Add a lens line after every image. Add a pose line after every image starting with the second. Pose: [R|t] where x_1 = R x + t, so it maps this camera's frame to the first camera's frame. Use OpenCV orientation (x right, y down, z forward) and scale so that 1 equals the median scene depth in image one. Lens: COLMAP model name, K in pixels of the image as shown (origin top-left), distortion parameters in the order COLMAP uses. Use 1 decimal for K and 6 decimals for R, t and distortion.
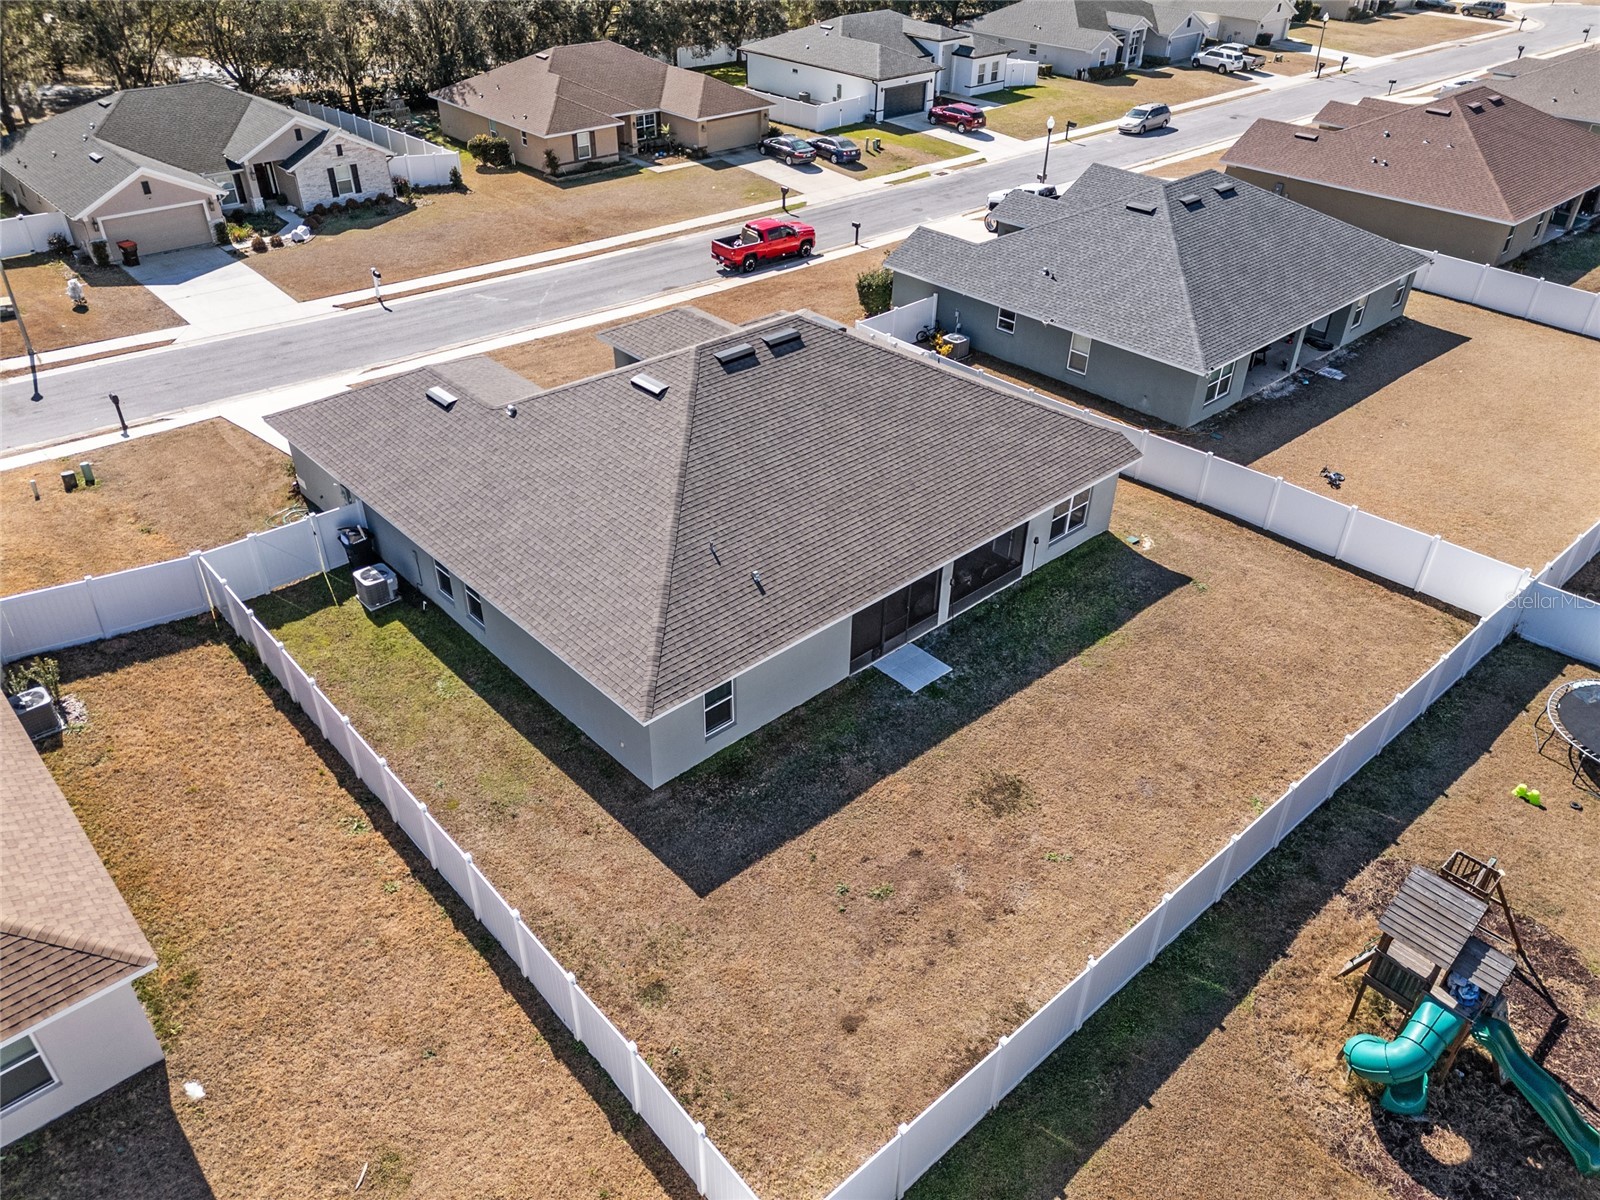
lens RADIAL K [[1160.5, 0, 796.2], [0, 1160.5, 599.3], [0, 0, 1]] dist [0.080870, -0.074943]
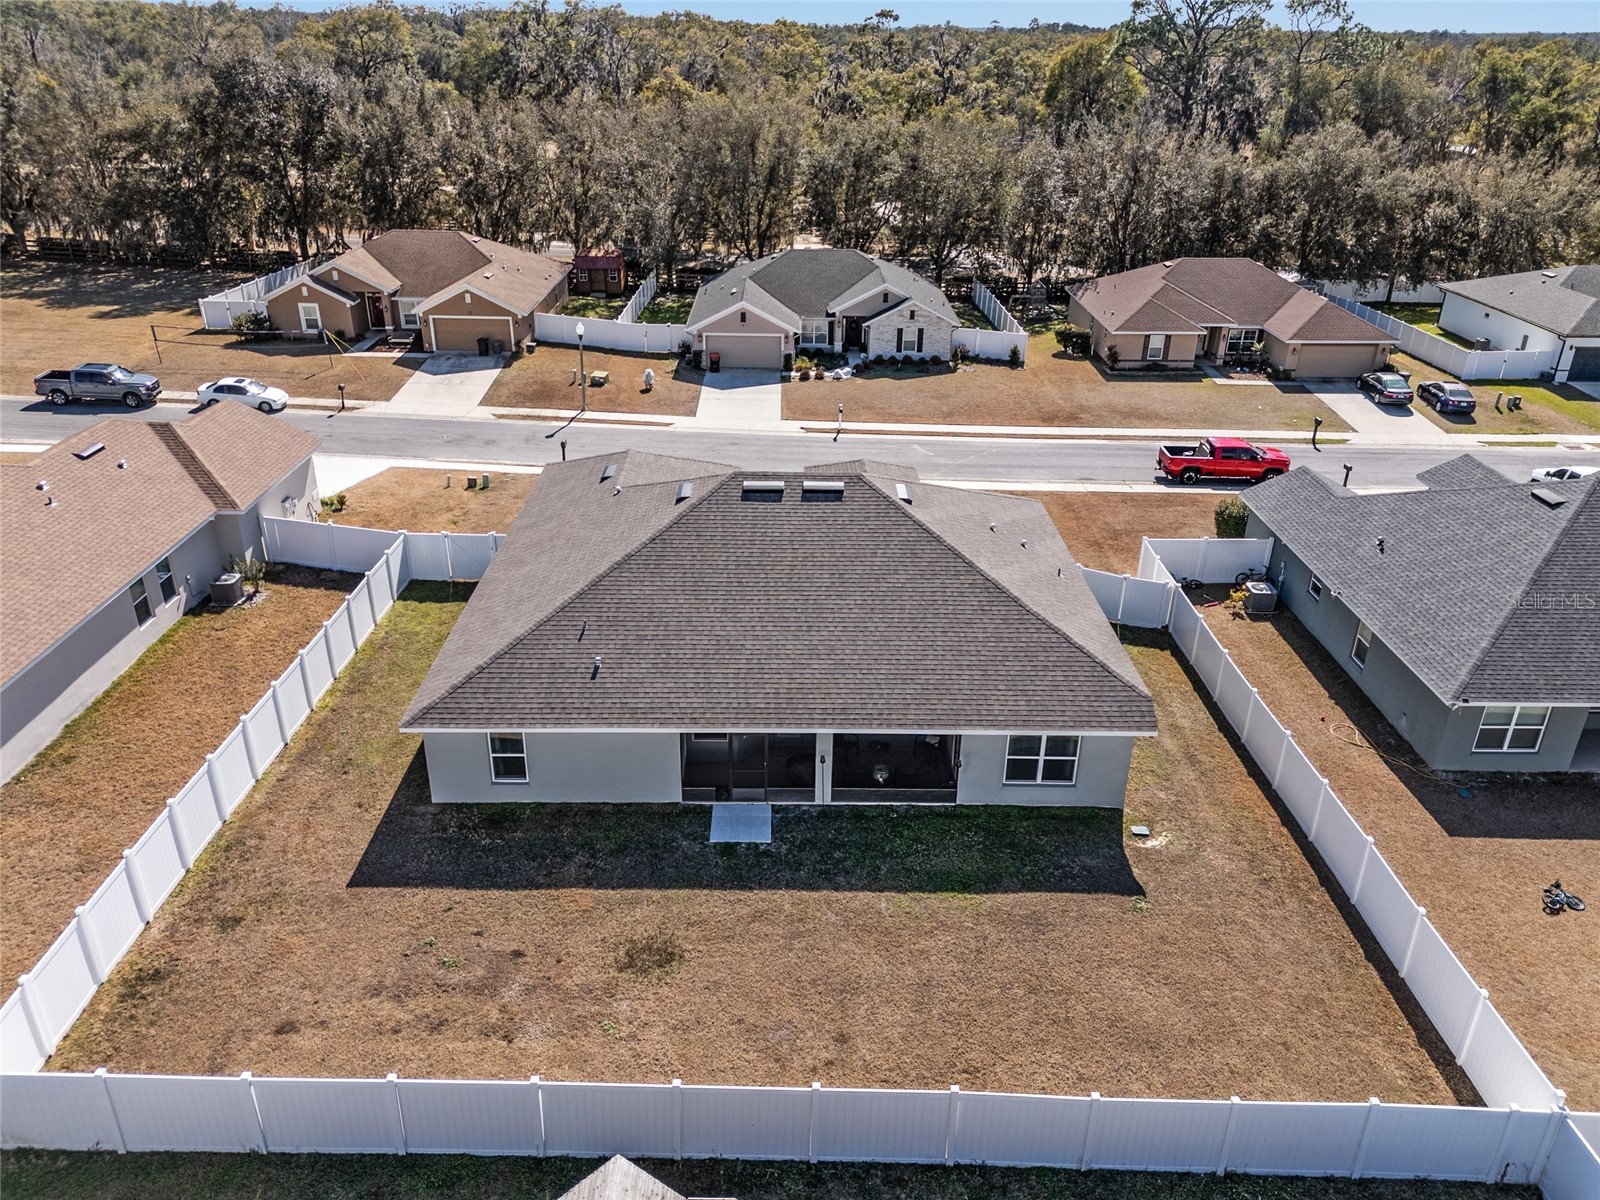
lens RADIAL K [[1160.5, 0, 796.2], [0, 1160.5, 599.3], [0, 0, 1]] dist [0.080870, -0.074943]
pose [[0.743182, 0.286650, -0.604577, 0.329106], [-0.380672, 0.924232, -0.029736, -0.050082], [0.550245, 0.252245, 0.795992, 0.107079]]
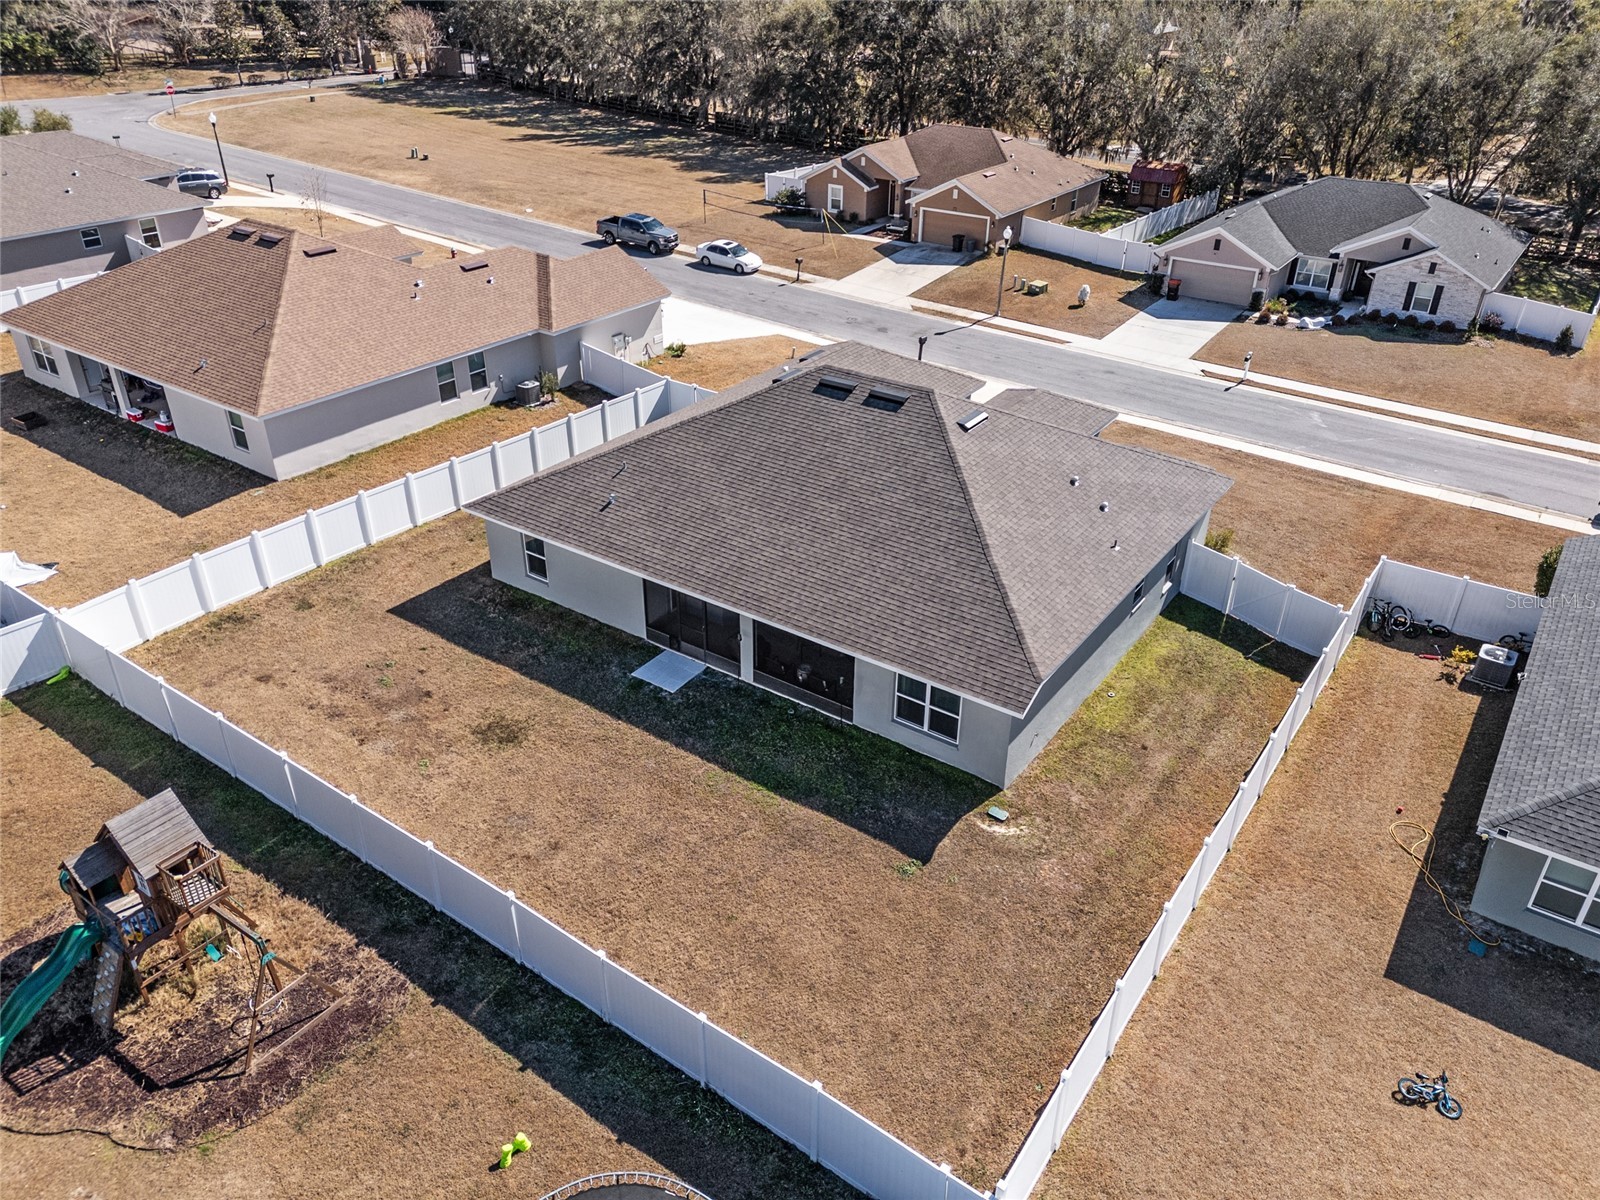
lens RADIAL K [[1155.5, 0, 800.0], [0, 1155.5, 600.0], [0, 0, 1]] dist [0.081154, -0.077223]
pose [[0.218583, 0.479115, -0.850100, 0.491856], [-0.556209, 0.776966, 0.294881, -0.182575], [0.801781, 0.408378, 0.436320, 0.304111]]
